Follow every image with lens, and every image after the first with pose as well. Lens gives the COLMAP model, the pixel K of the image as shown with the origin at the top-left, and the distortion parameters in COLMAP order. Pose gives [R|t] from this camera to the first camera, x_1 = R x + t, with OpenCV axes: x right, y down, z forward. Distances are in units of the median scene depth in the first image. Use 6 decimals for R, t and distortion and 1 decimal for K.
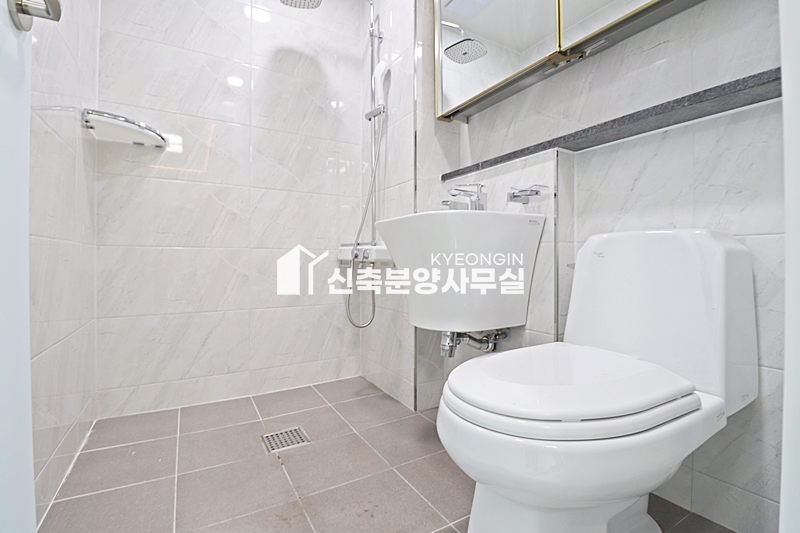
lens RADIAL K [[372.7, 0, 399.0], [0, 372.7, 259.8], [0, 0, 1]] dist [-0.009568, -0.000828]
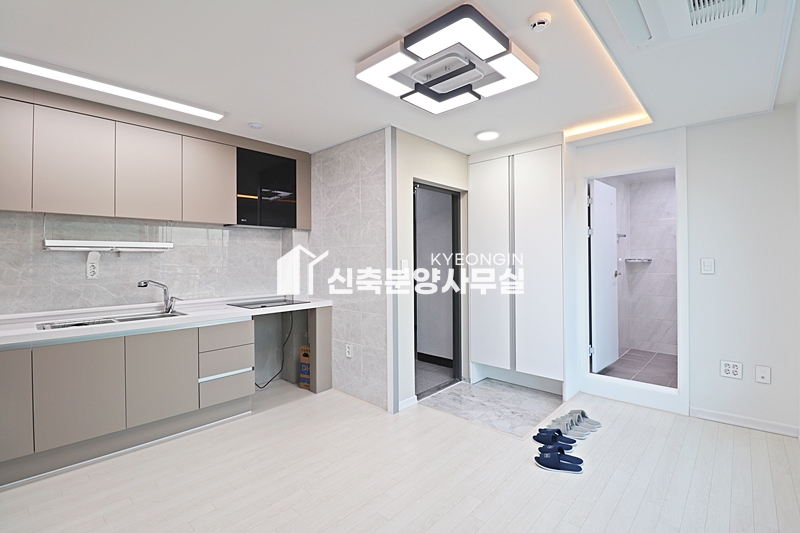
lens RADIAL K [[372.7, 0, 399.0], [0, 372.7, 259.8], [0, 0, 1]] dist [-0.009568, -0.000828]
pose [[0.298274, -0.006001, -0.954461, 1.639595], [0.006997, 0.999967, -0.004101, -0.335268], [0.954455, -0.005456, 0.298306, -1.856278]]
